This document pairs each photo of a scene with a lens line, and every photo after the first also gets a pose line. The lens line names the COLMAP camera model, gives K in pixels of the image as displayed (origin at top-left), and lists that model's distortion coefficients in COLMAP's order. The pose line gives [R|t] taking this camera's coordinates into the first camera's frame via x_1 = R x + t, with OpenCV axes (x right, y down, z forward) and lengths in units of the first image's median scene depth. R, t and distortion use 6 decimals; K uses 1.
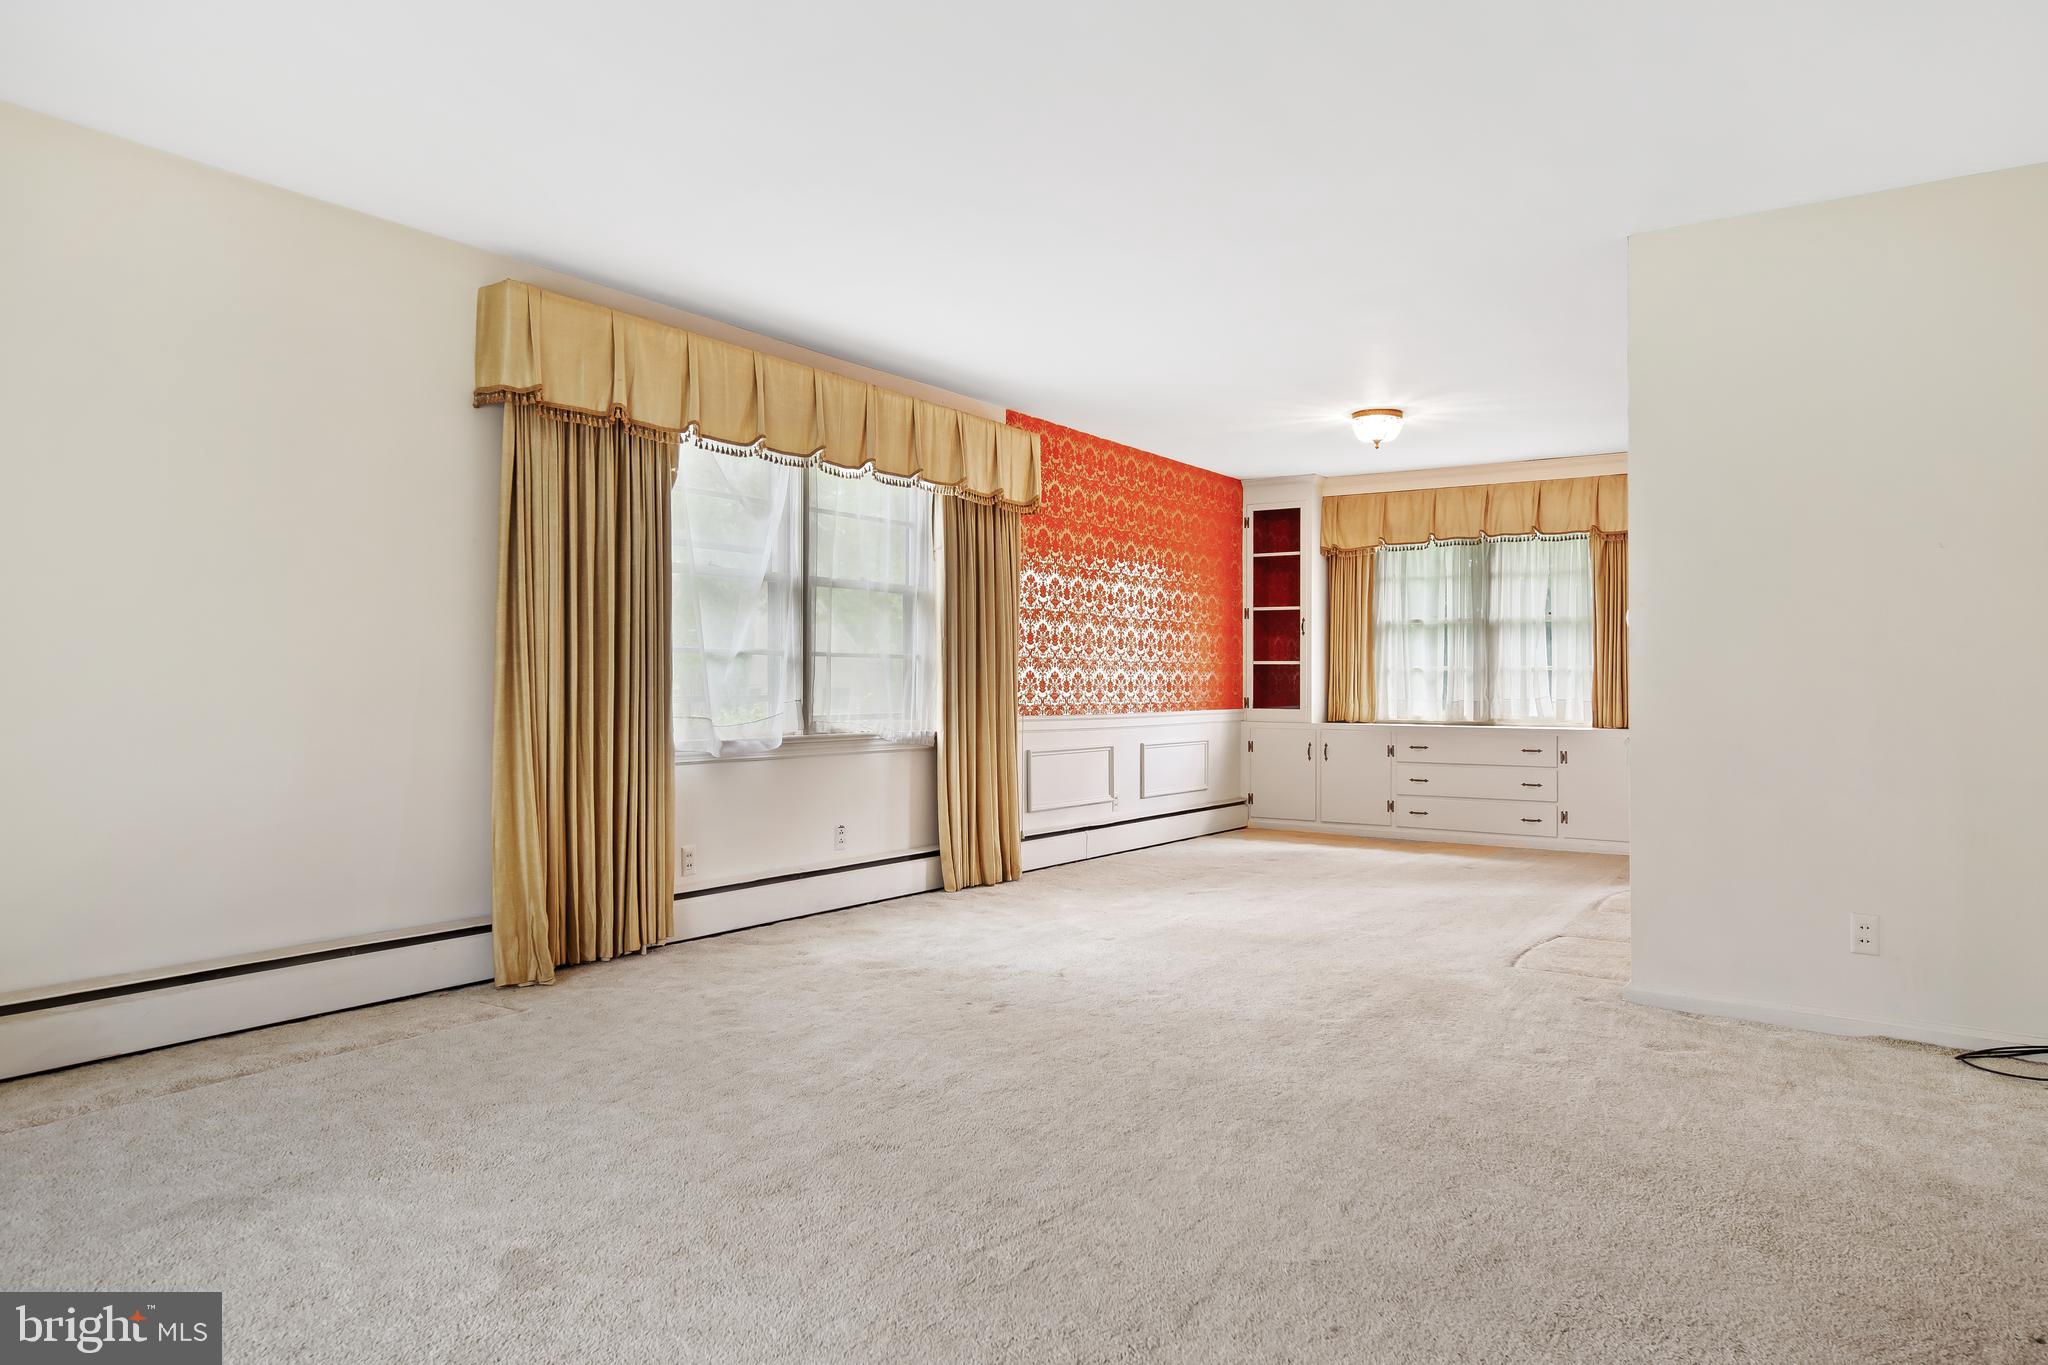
lens RADIAL K [[1353.6, 0, 1024.0], [0, 1353.6, 682.5], [0, 0, 1]] dist [-0.004928, 0.031959]
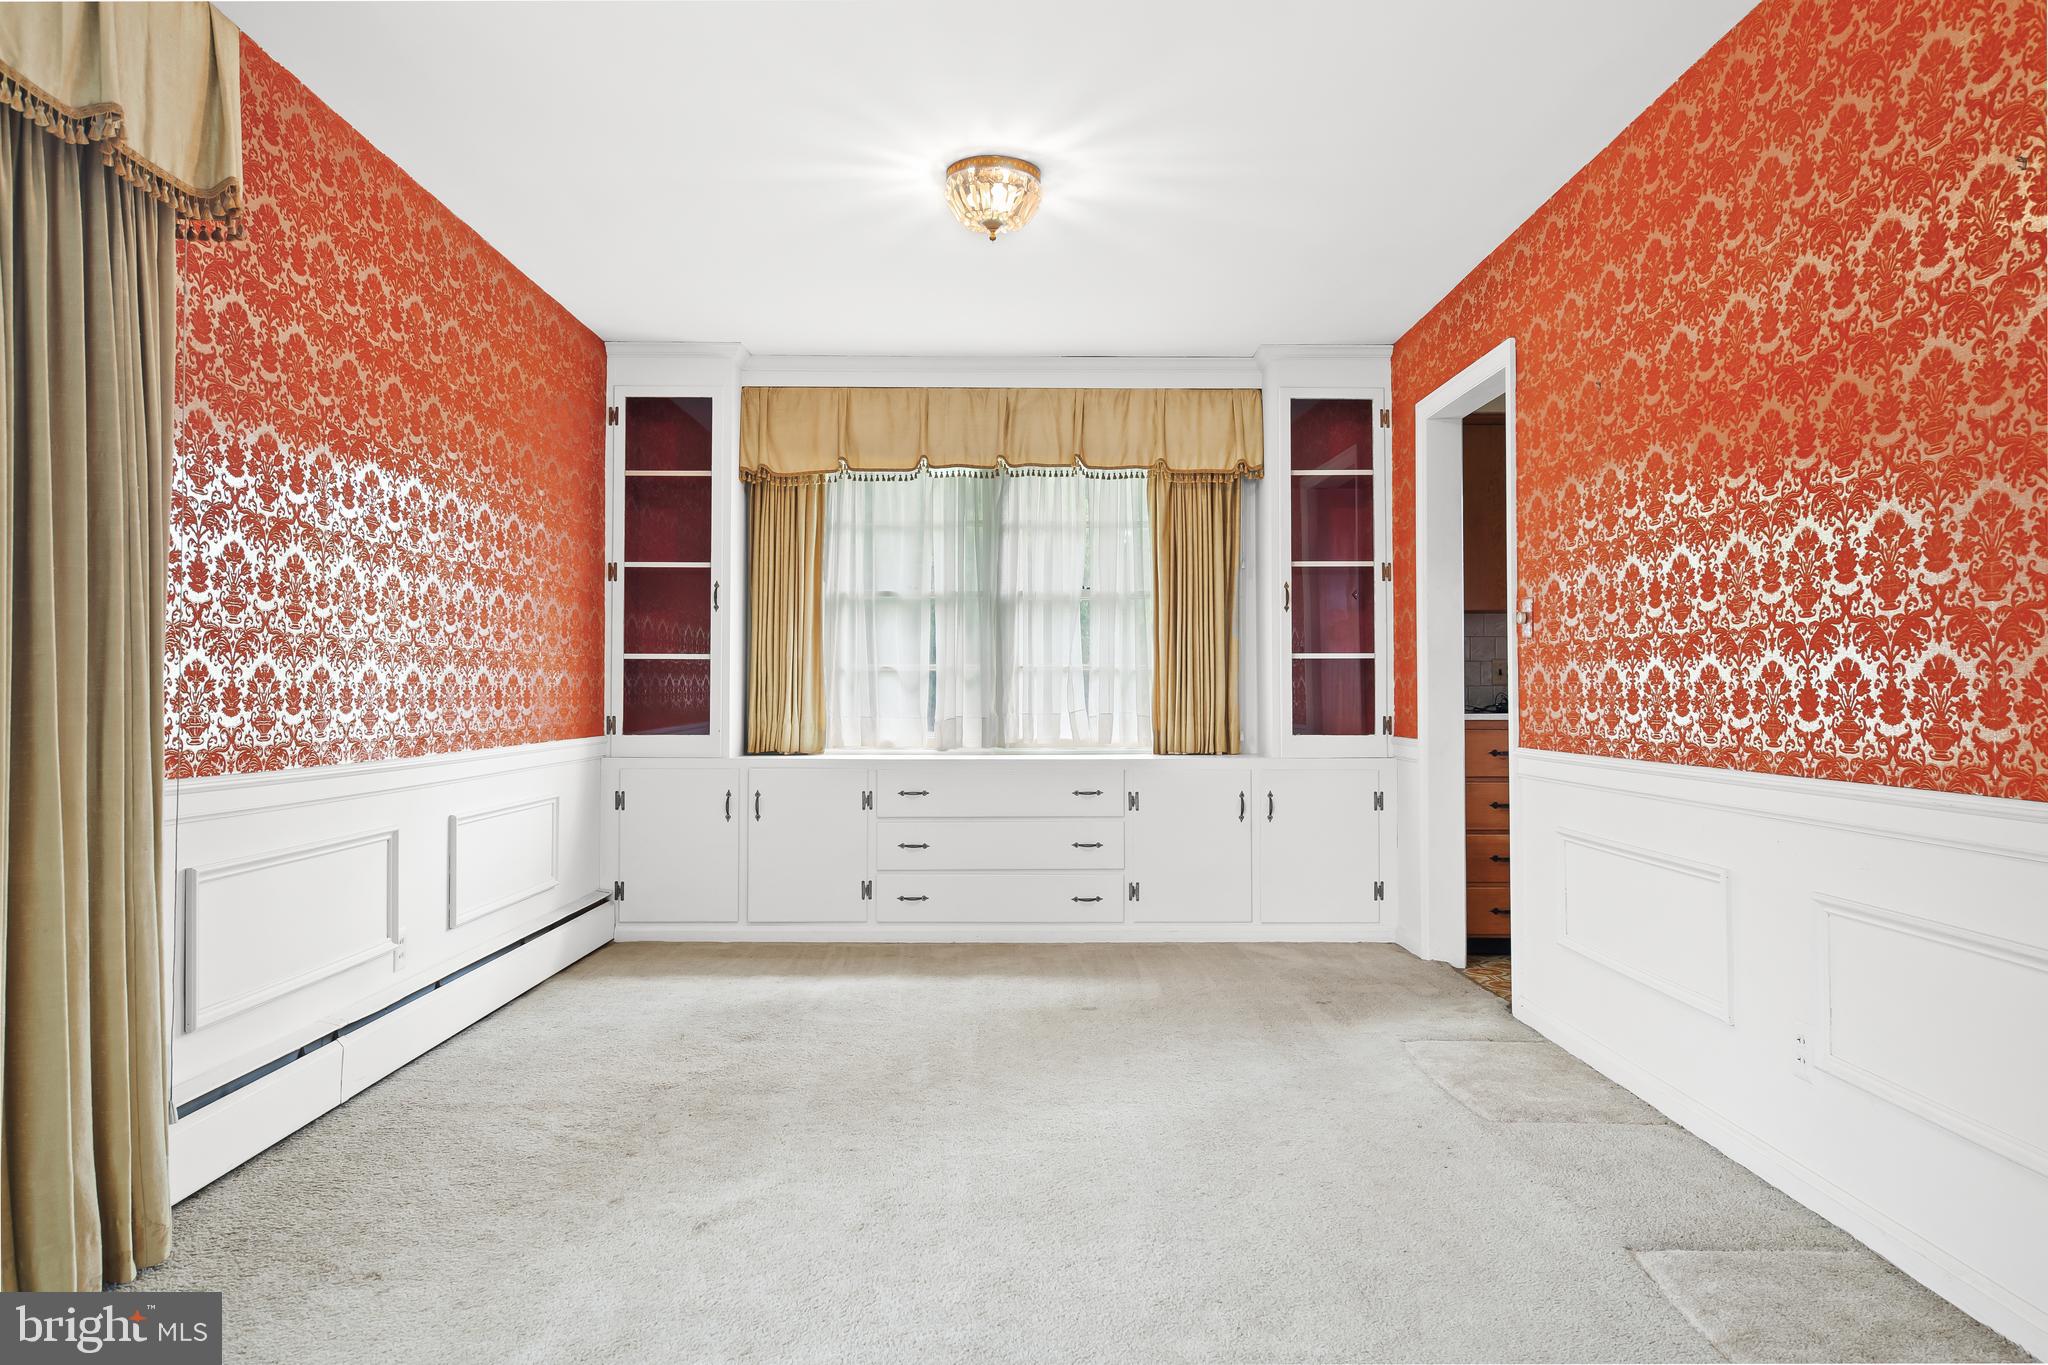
lens RADIAL K [[1321.7, 0, 1024.3], [0, 1321.7, 664.2], [0, 0, 1]] dist [-0.003645, 0.028355]
pose [[0.821988, 0.008379, 0.569444, -0.014003], [0.003423, 0.999801, -0.019653, 0.000570], [-0.569495, 0.018104, 0.821795, 0.463812]]
